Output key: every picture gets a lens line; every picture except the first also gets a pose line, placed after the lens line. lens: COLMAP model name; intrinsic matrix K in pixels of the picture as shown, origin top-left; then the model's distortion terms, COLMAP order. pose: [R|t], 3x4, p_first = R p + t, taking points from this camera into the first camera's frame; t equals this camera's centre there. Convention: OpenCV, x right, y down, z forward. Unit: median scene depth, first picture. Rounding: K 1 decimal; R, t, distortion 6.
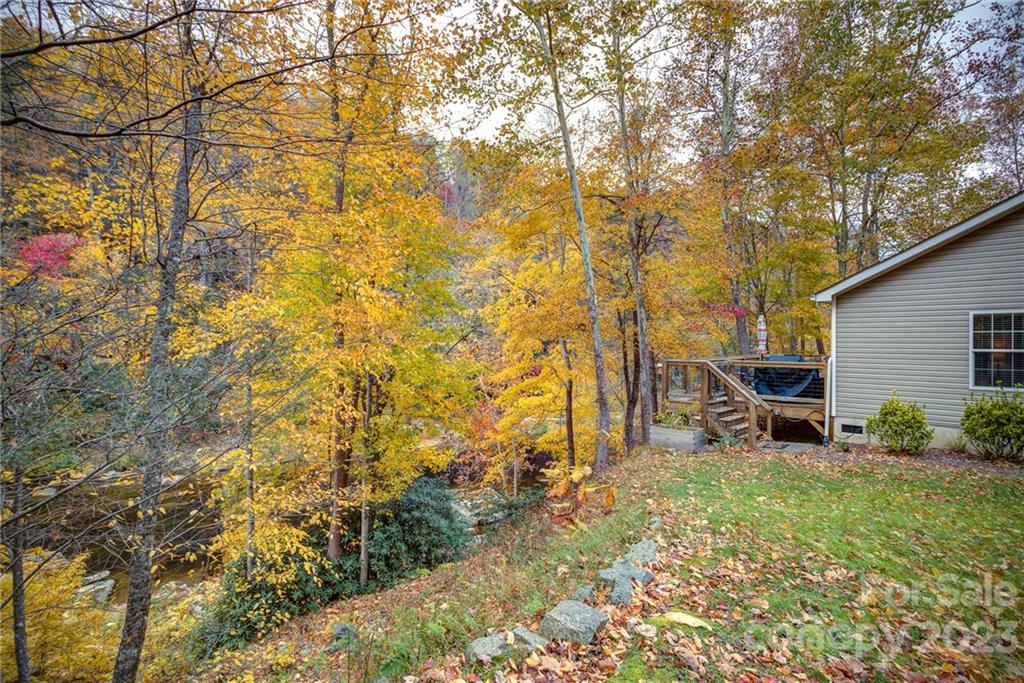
lens RADIAL K [[502.9, 0, 512.0], [0, 502.9, 341.5], [0, 0, 1]] dist [-0.010082, 0.002314]
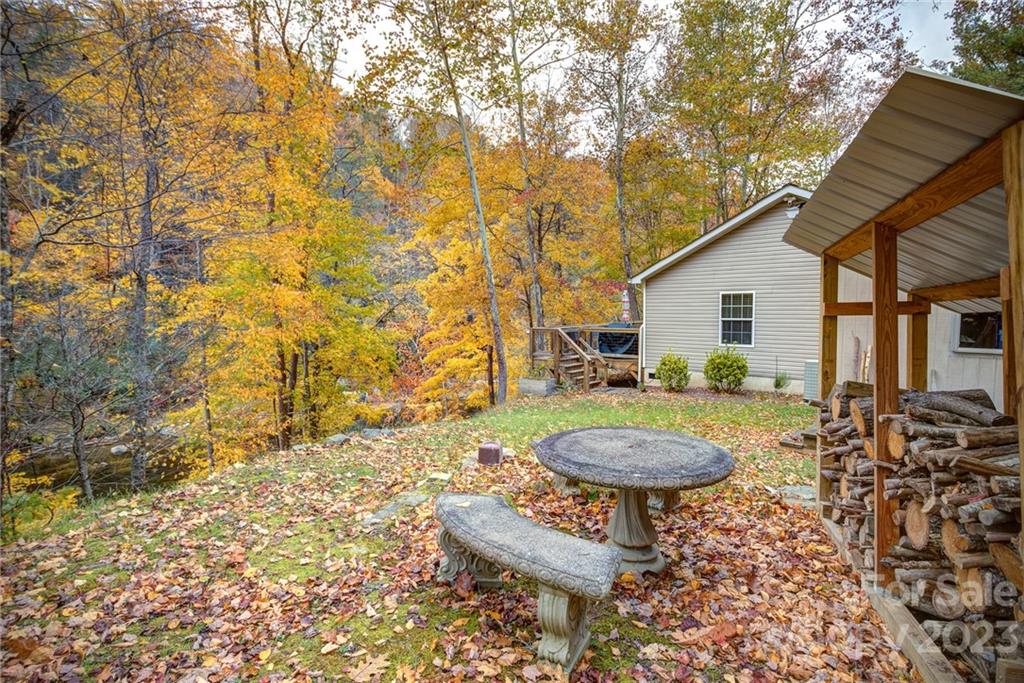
lens RADIAL K [[502.9, 0, 512.0], [0, 502.9, 341.5], [0, 0, 1]] dist [-0.010082, 0.002314]
pose [[0.997494, -0.020825, 0.067618, 0.176818], [0.016140, 0.997478, 0.069112, -0.021824], [-0.068887, -0.067847, 0.995315, -0.325766]]
